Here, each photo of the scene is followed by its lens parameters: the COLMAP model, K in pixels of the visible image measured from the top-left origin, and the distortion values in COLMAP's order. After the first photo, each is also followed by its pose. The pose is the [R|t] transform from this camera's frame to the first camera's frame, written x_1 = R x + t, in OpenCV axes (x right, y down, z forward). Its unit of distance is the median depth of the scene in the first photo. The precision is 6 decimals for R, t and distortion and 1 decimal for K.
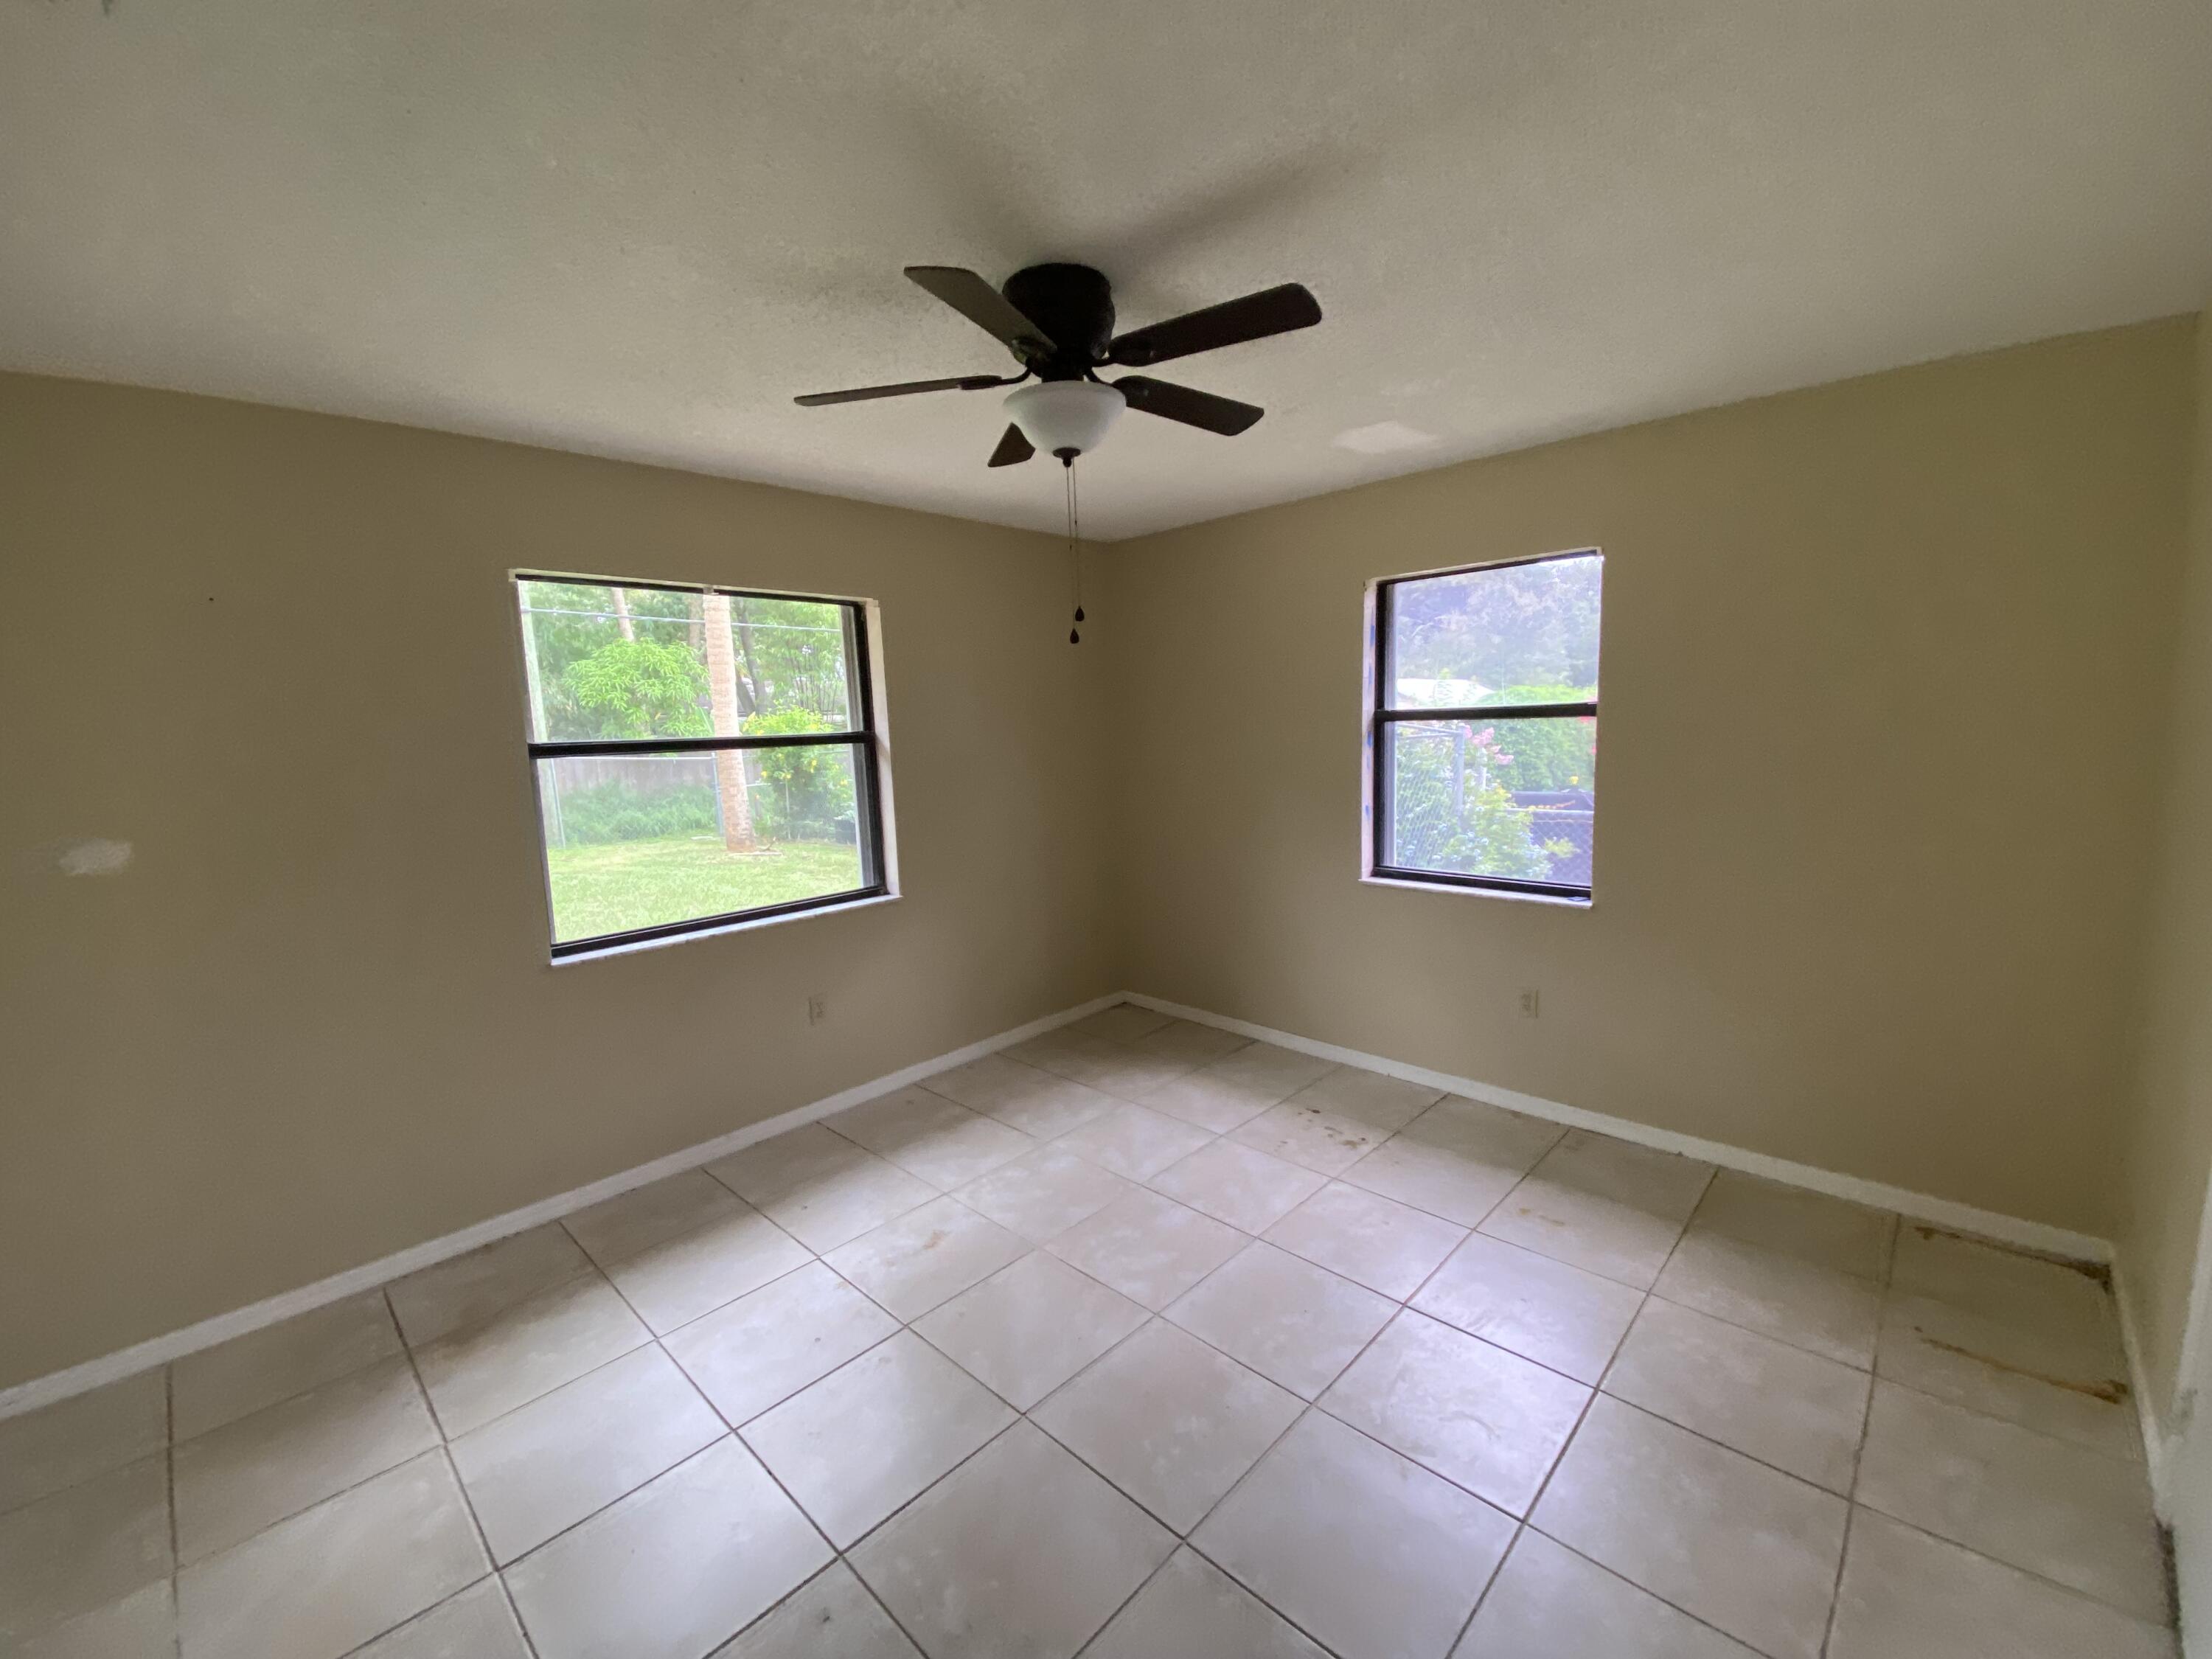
lens RADIAL K [[898.5, 0, 1097.4], [0, 898.5, 828.0], [0, 0, 1]] dist [0.008975, -0.014965]
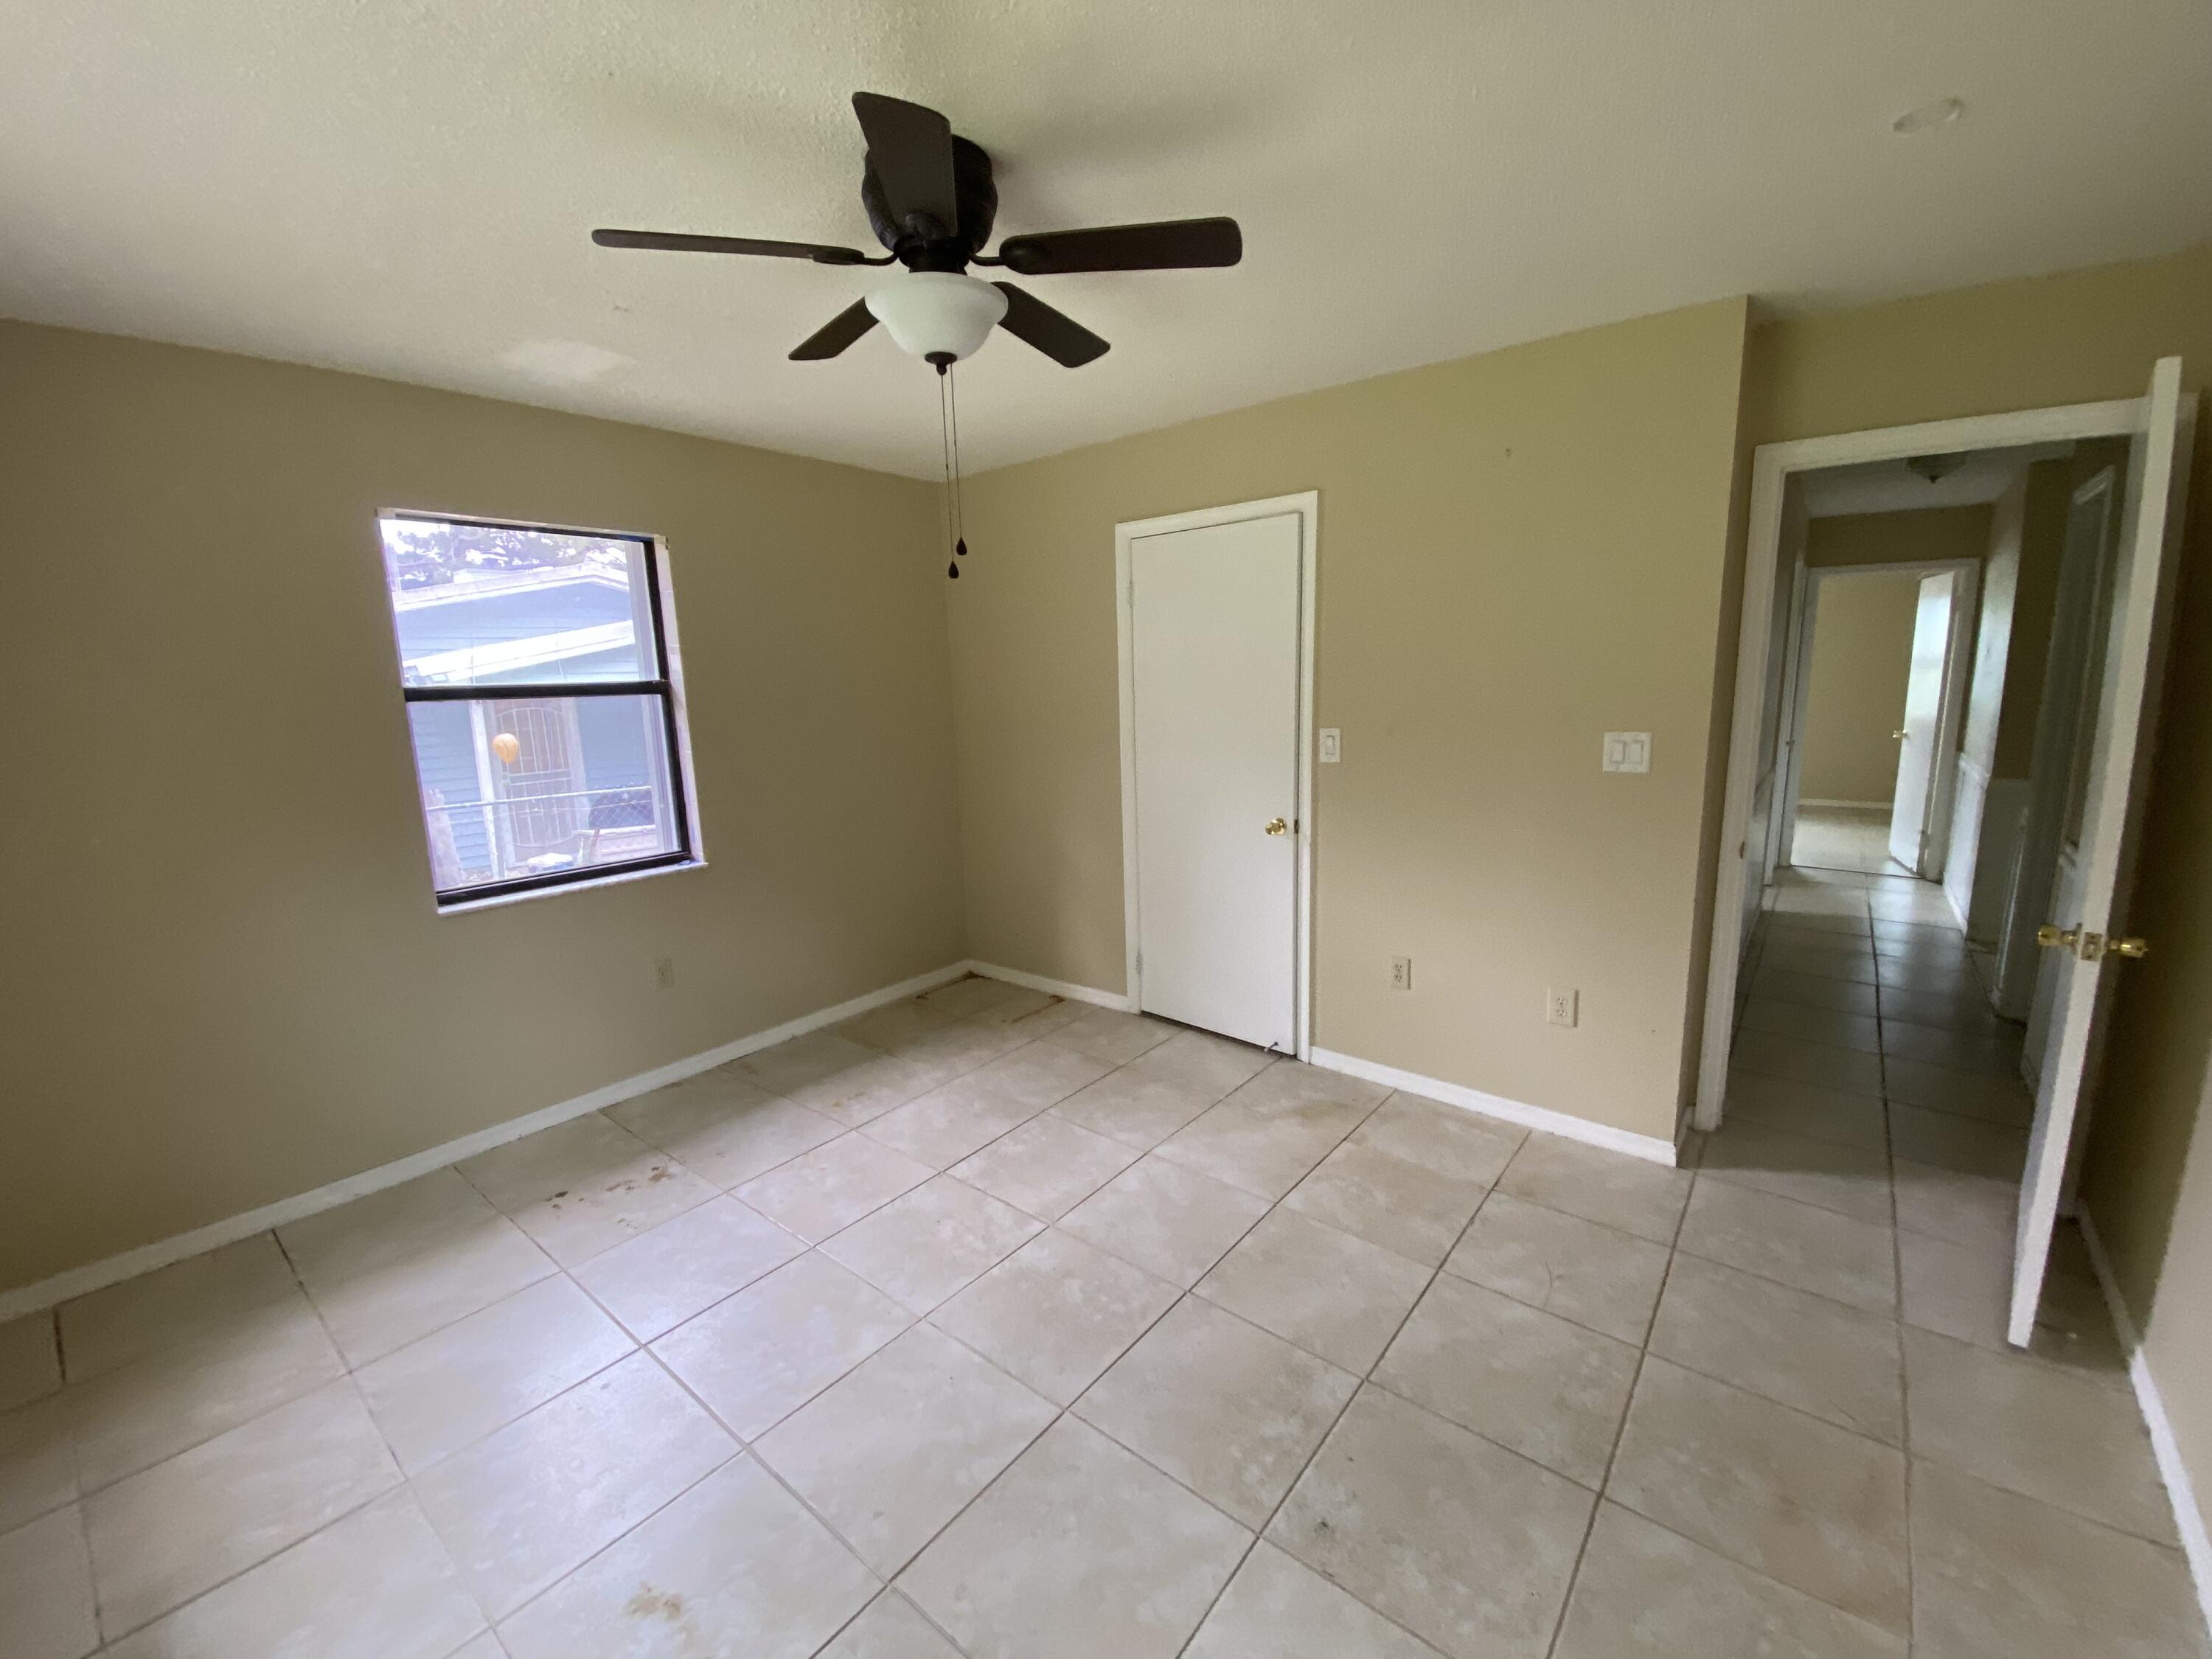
lens RADIAL K [[898.5, 0, 1103.3], [0, 898.5, 830.6], [0, 0, 1]] dist [0.008975, -0.014965]
pose [[-0.094372, -0.137019, 0.986063, -0.687769], [0.154599, 0.976450, 0.150479, -0.051684], [-0.983460, 0.166645, -0.070967, 0.690512]]
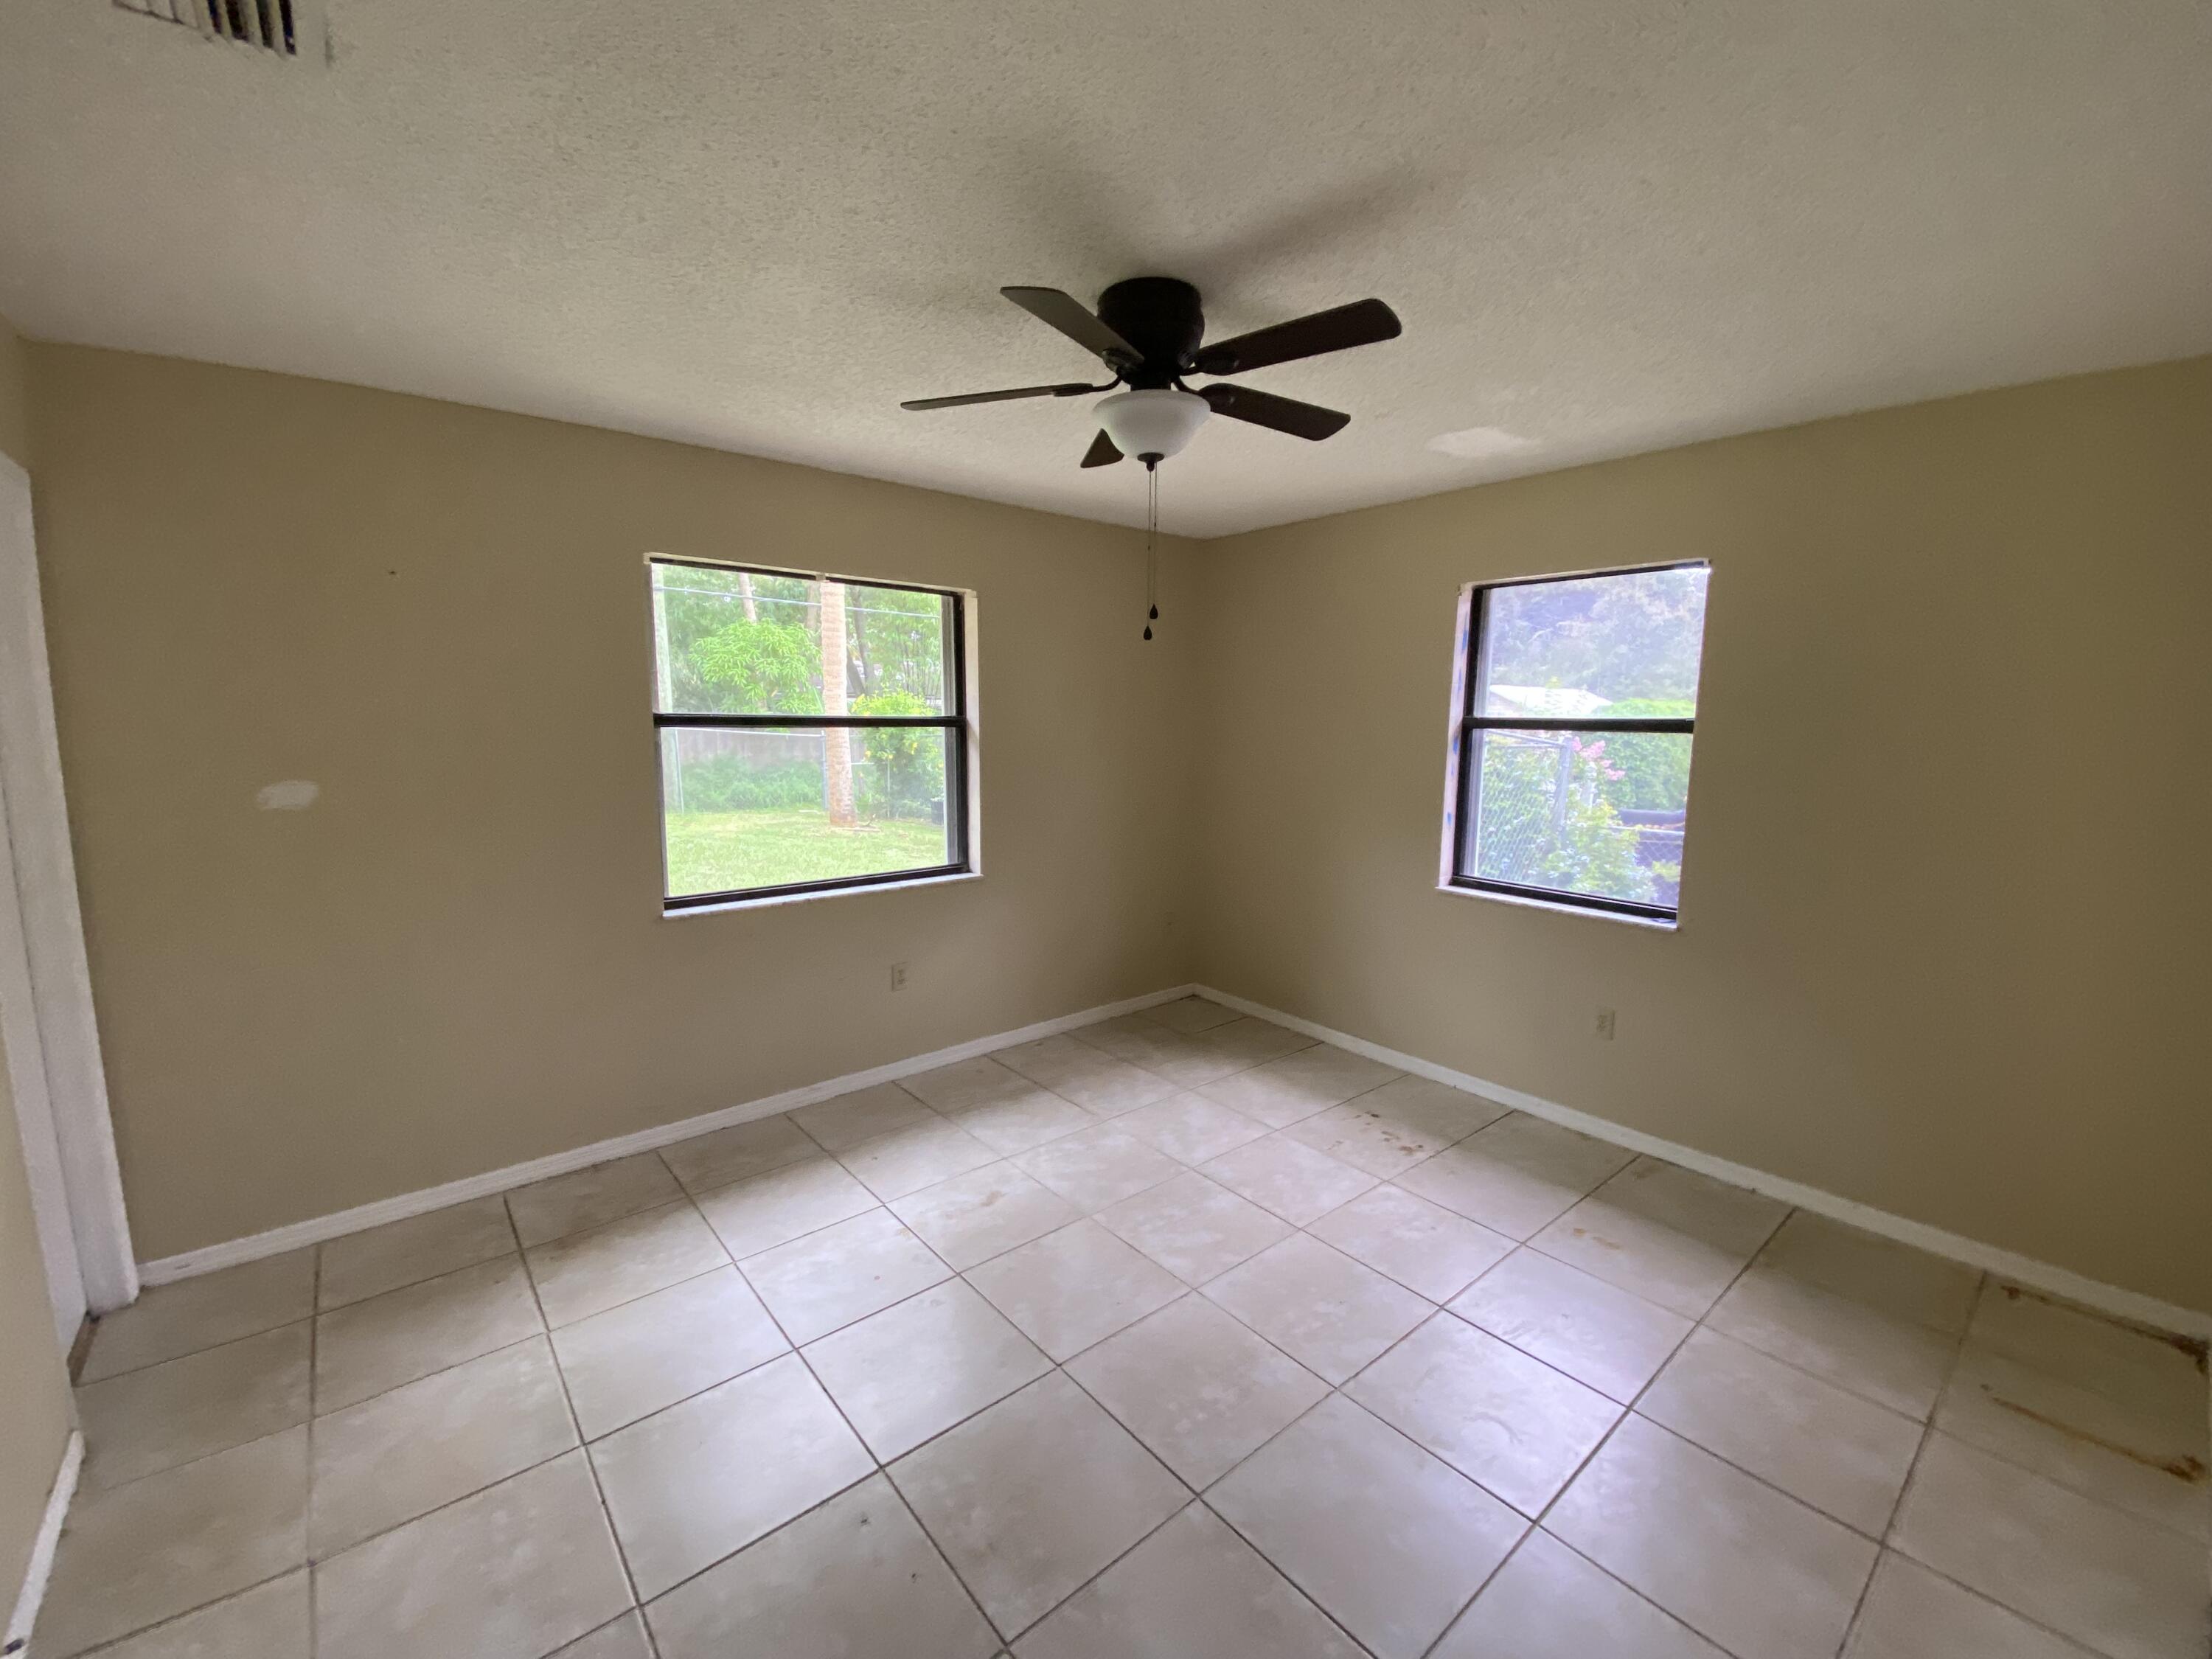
lens RADIAL K [[898.5, 0, 1096.3], [0, 898.5, 828.4], [0, 0, 1]] dist [0.008975, -0.014965]
pose [[0.992879, 0.057677, -0.104232, 0.026664], [-0.056871, 0.998324, 0.010694, 0.004576], [0.104674, -0.004691, 0.994495, -0.035502]]
